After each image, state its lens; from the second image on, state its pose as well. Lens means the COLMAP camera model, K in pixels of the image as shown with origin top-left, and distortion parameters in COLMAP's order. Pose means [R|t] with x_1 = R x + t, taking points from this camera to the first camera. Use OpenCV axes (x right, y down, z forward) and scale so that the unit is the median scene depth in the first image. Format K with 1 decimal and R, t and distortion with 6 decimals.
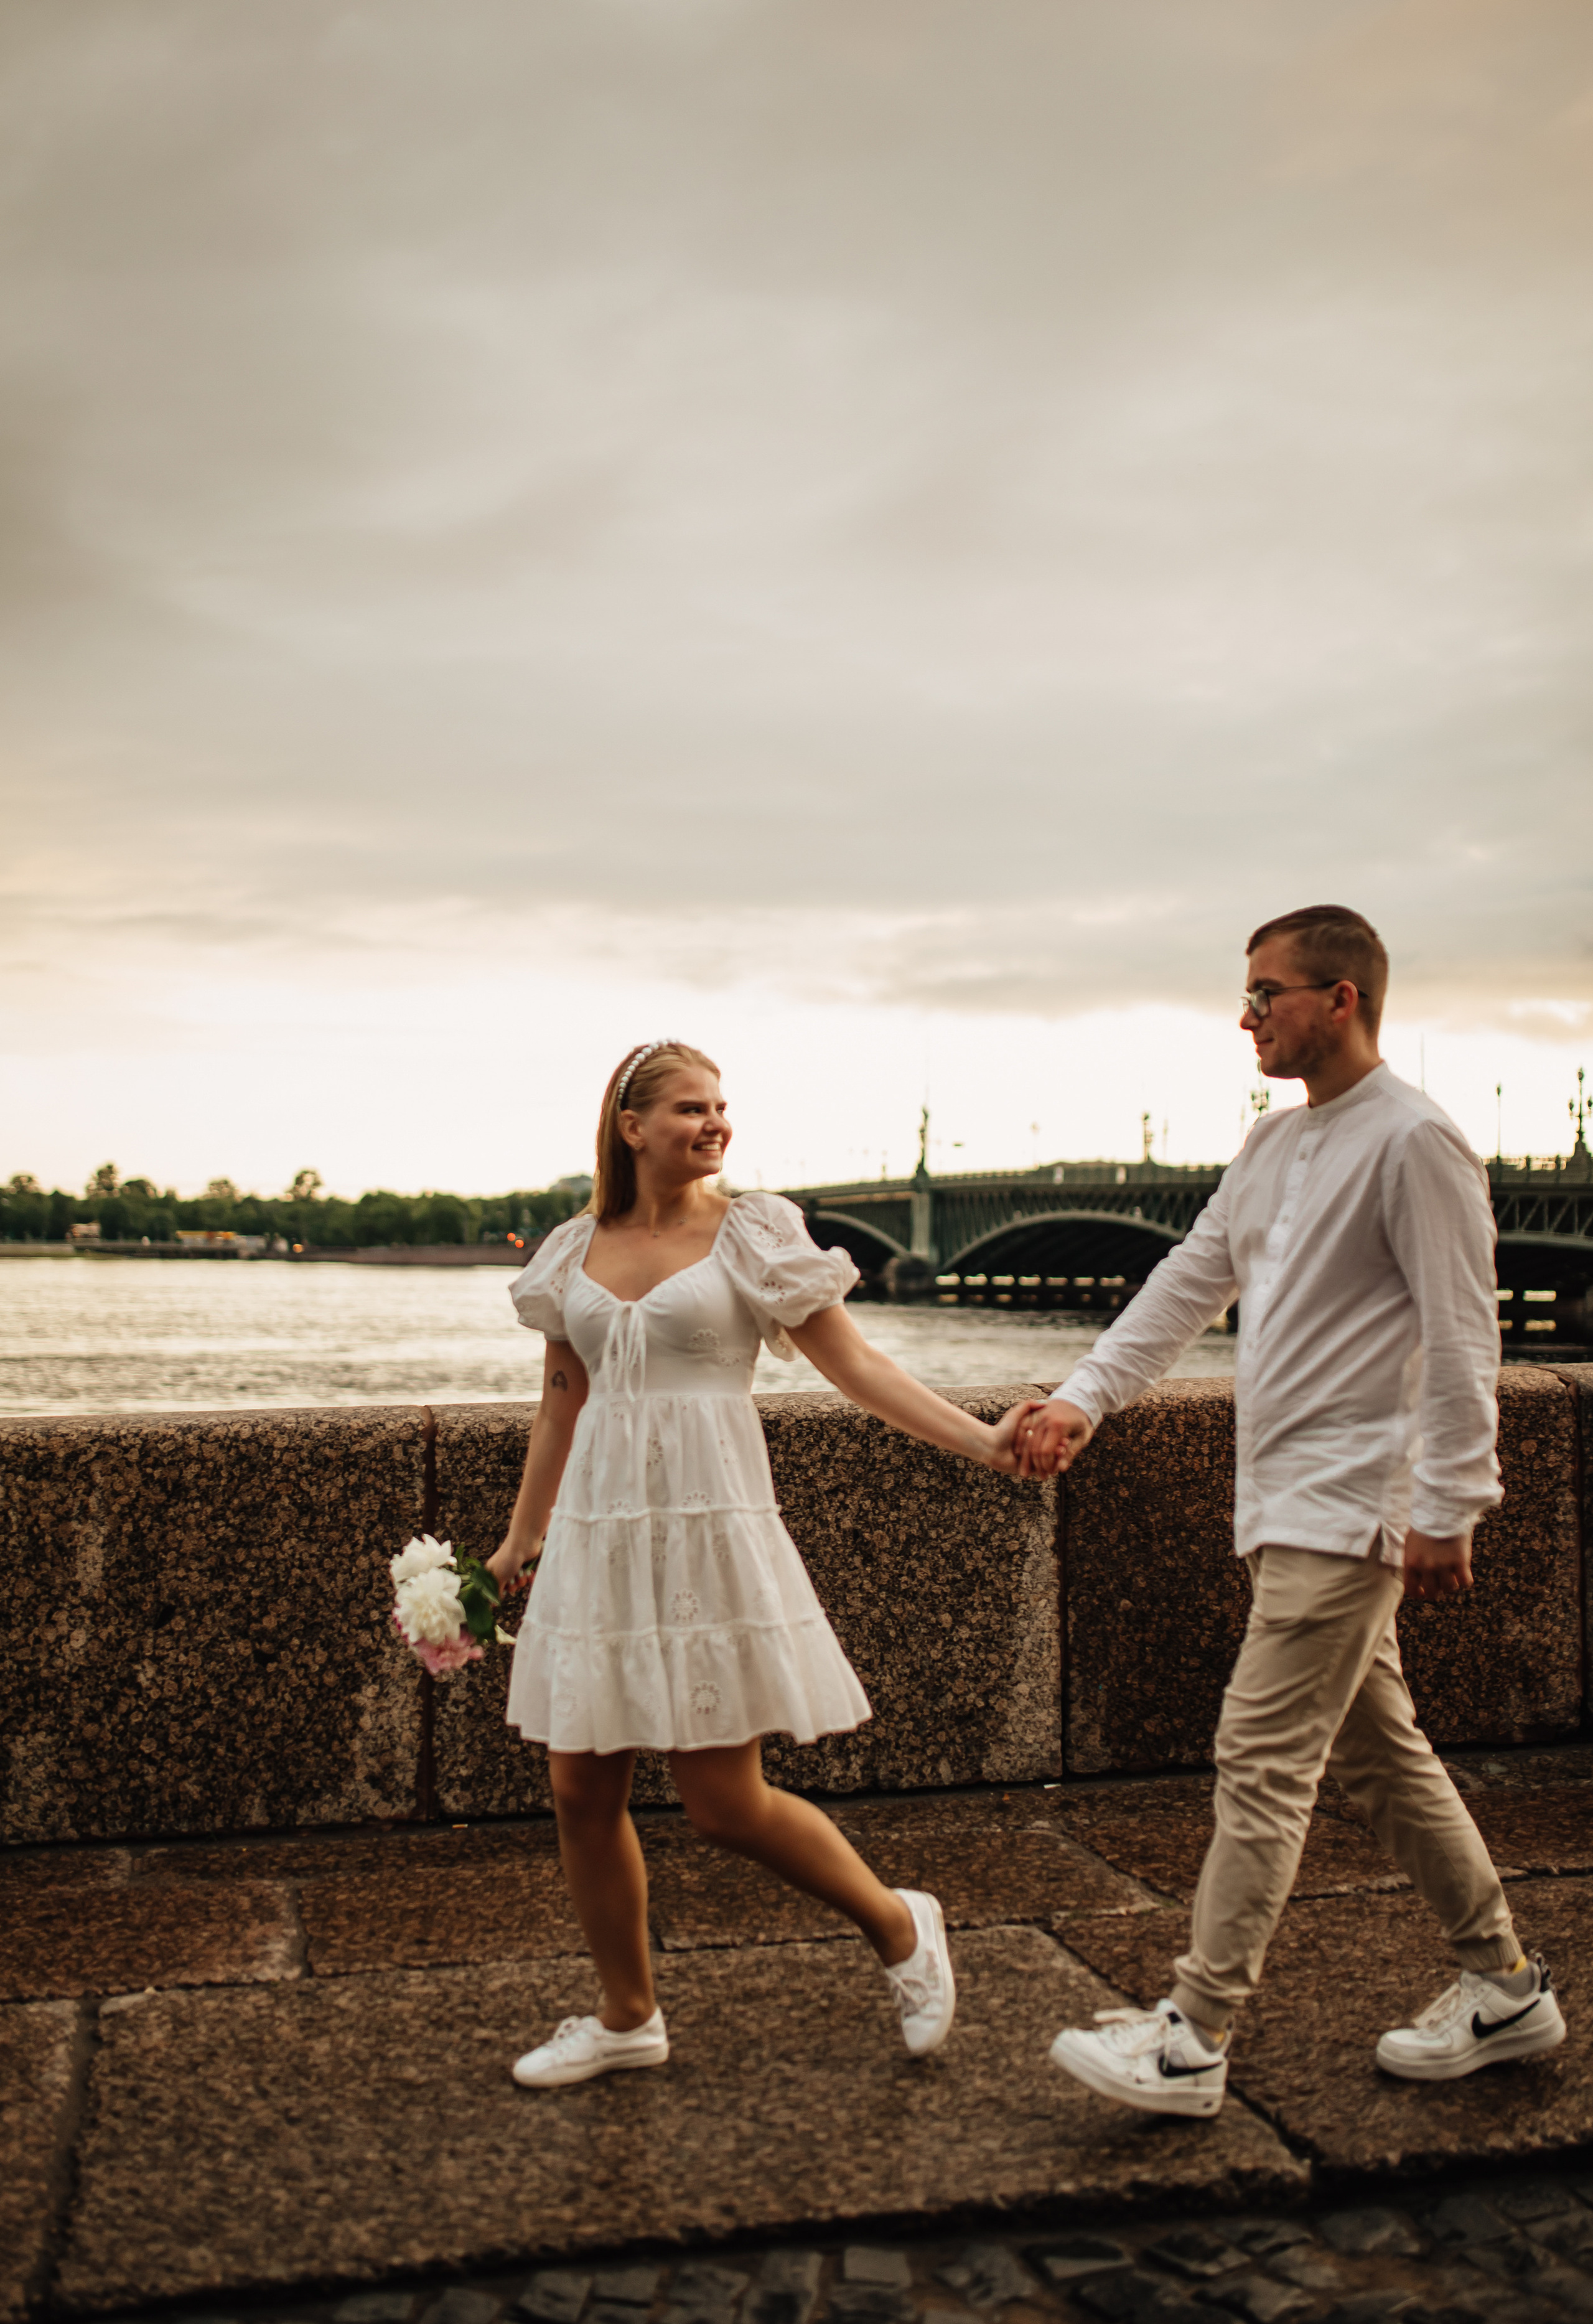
lens RADIAL K [[2406.6, 0, 787.9], [0, 2406.6, 1156.1], [0, 0, 1]] dist [-0.046587, 0.000000]
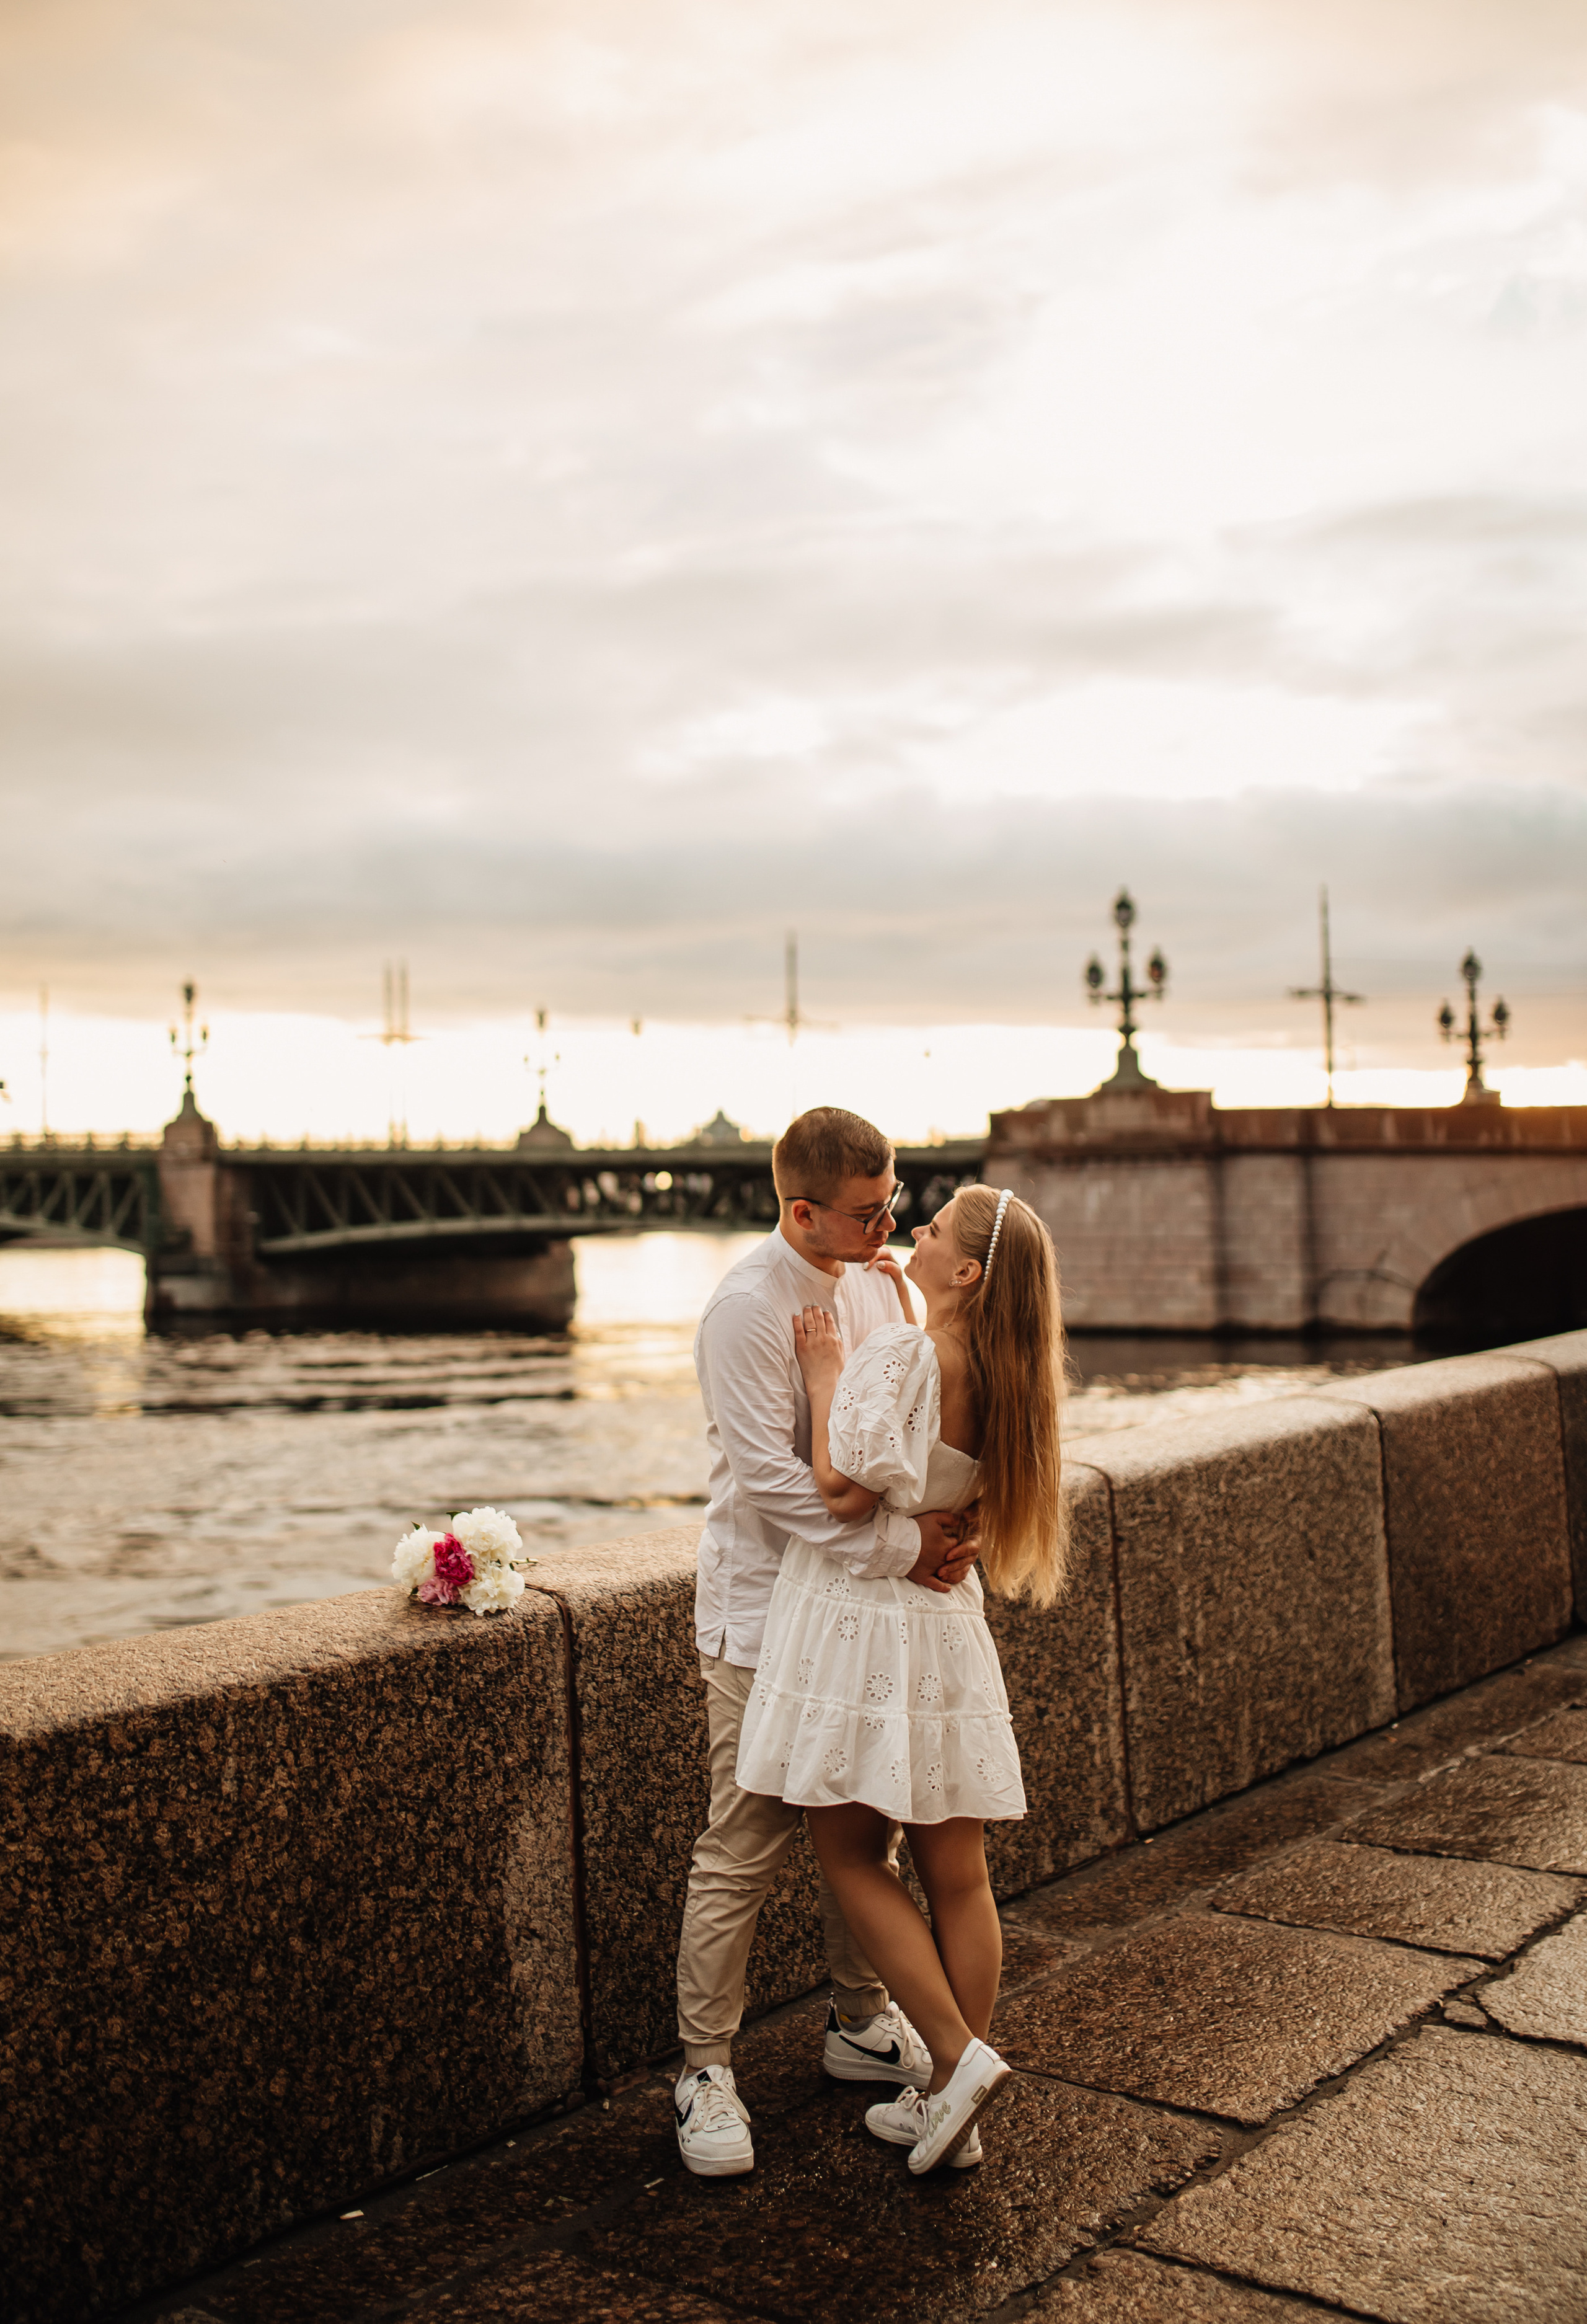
lens RADIAL K [[2406.5, 0, 780.5], [0, 2406.5, 1086.0], [0, 0, 1]] dist [-0.046587, 0.000000]
pose [[0.795552, 0.007226, 0.605843, -0.942615], [0.003595, 0.999855, -0.016646, -0.045939], [-0.605875, 0.015421, 0.795410, 0.235473]]
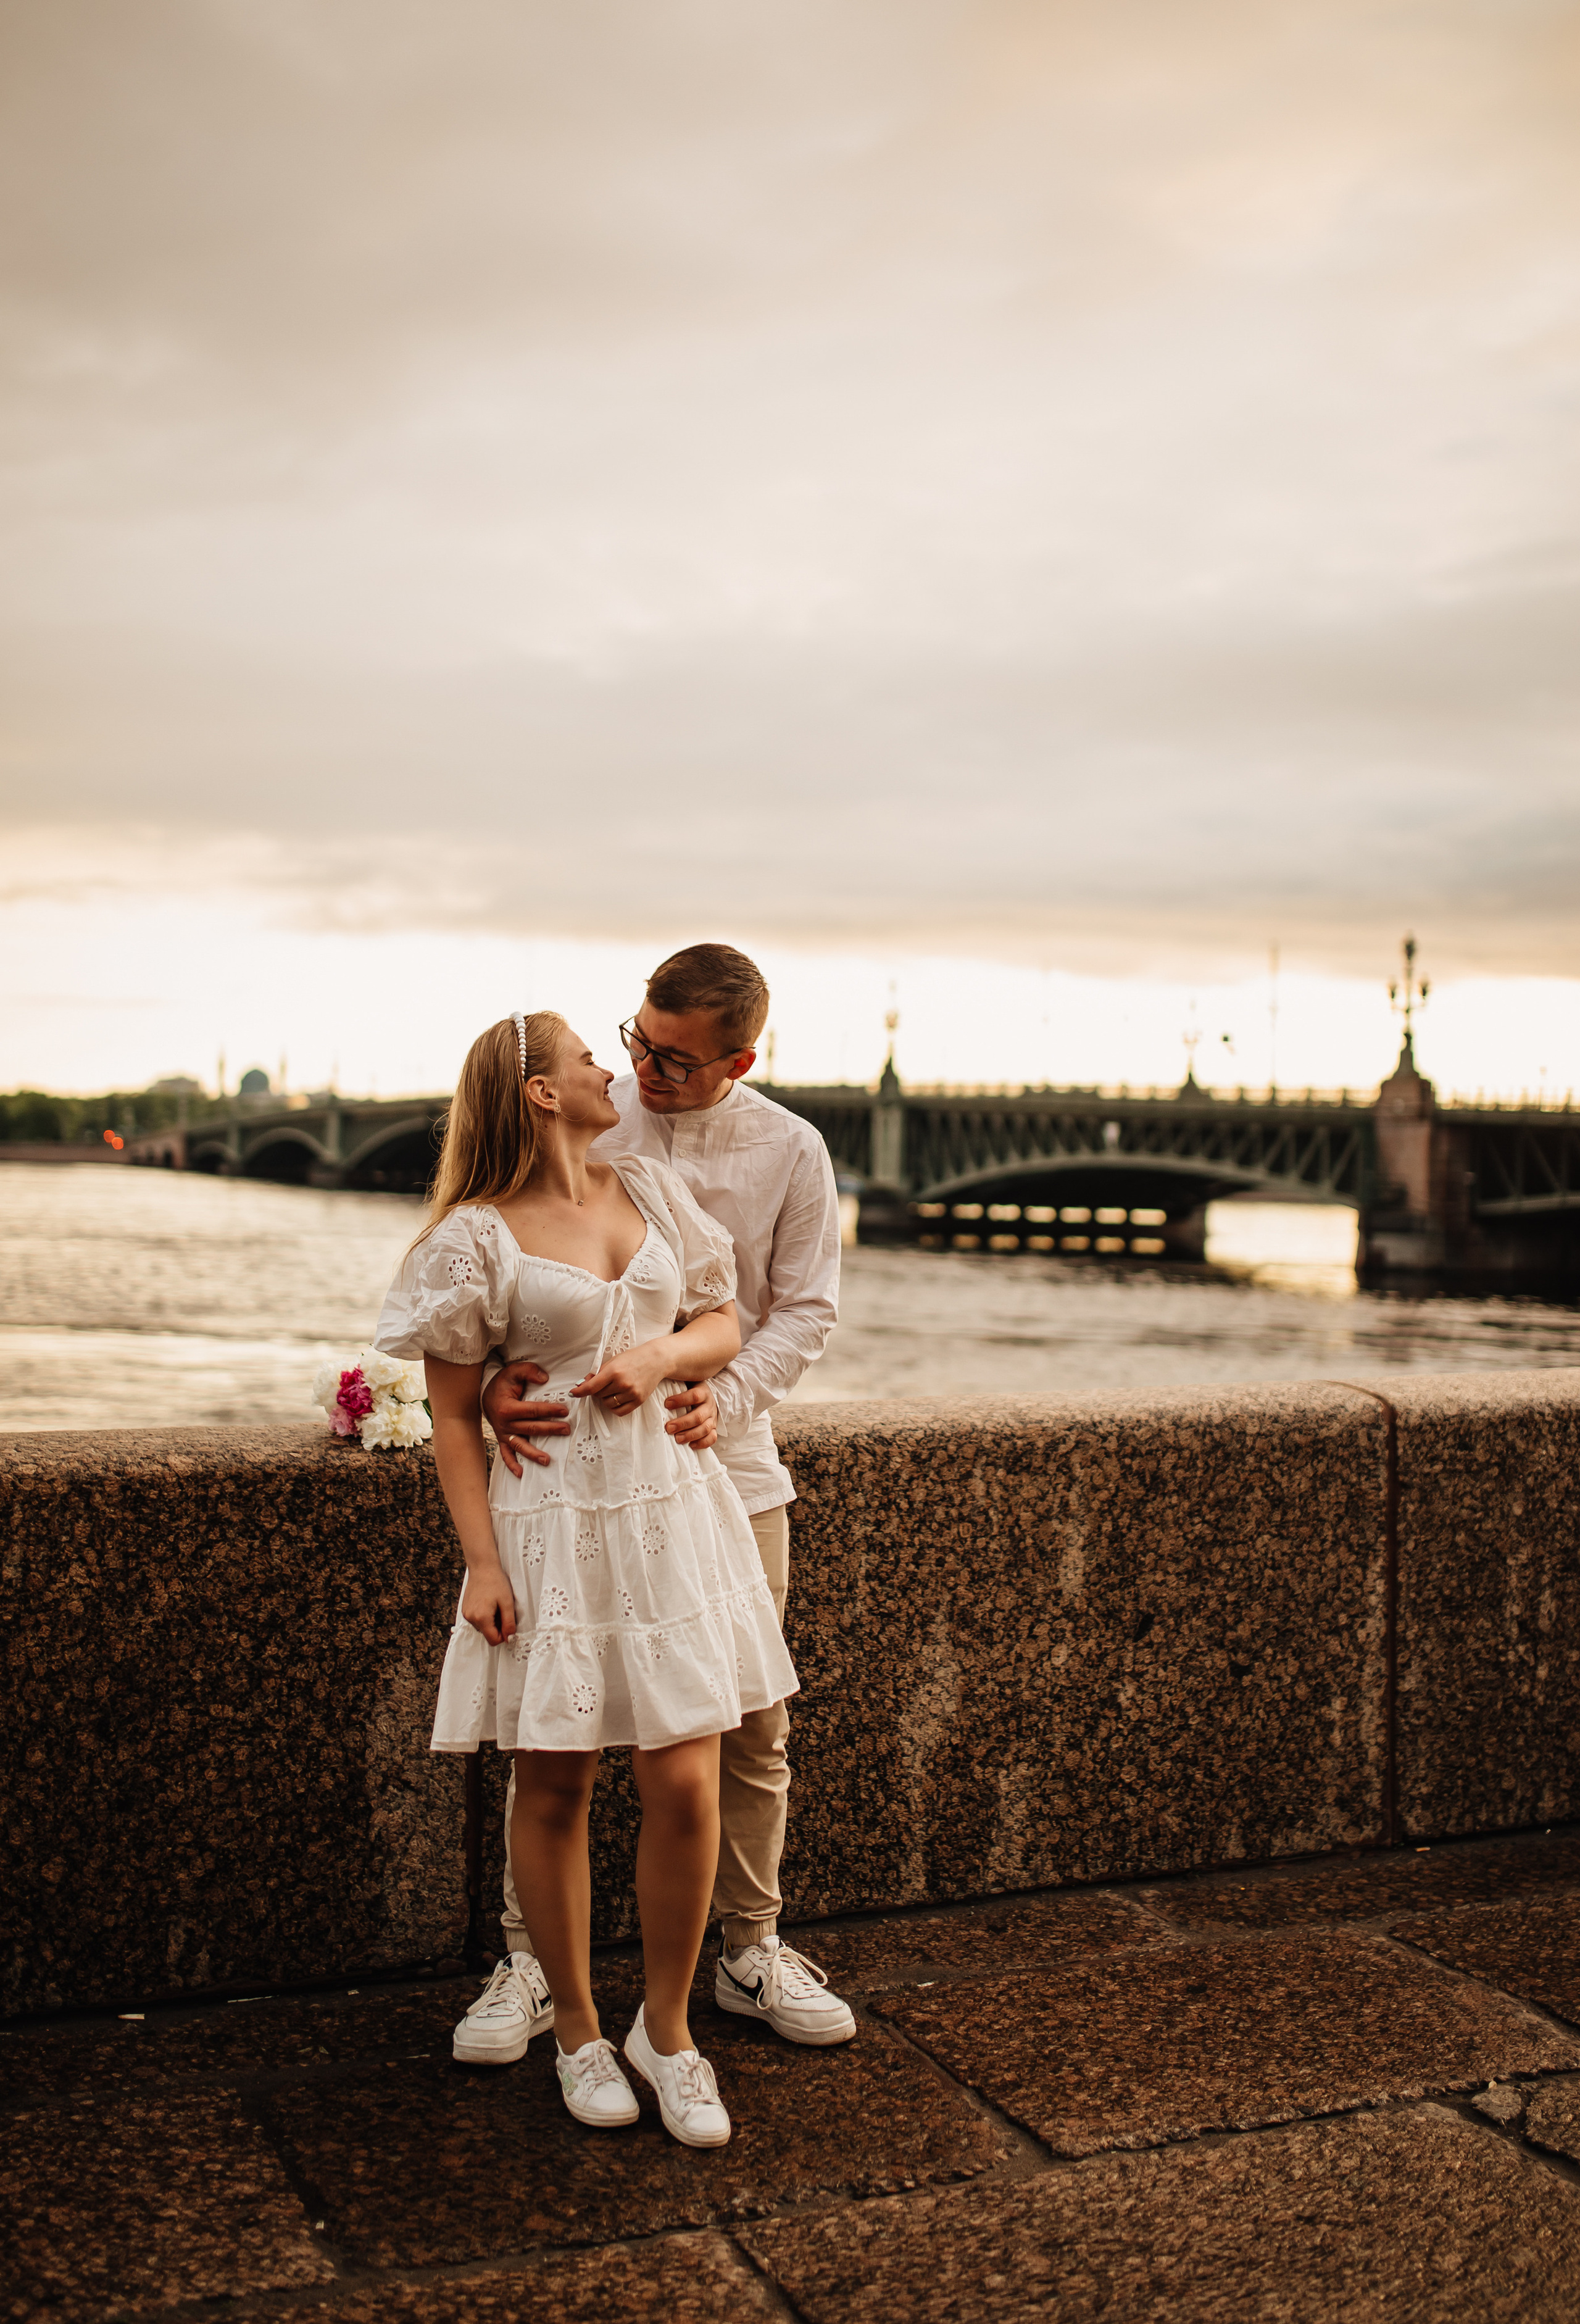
lens RADIAL K [[2406.6, 0, 791.0], [0, 2406.6, 1137.6], [0, 0, 1]] dist [-0.046587, 0.000000]
pose [[0.988717, 0.019184, 0.148561, -0.518493], [-0.023424, 0.999365, 0.026845, -0.007558], [-0.147952, -0.030022, 0.988539, 0.153692]]
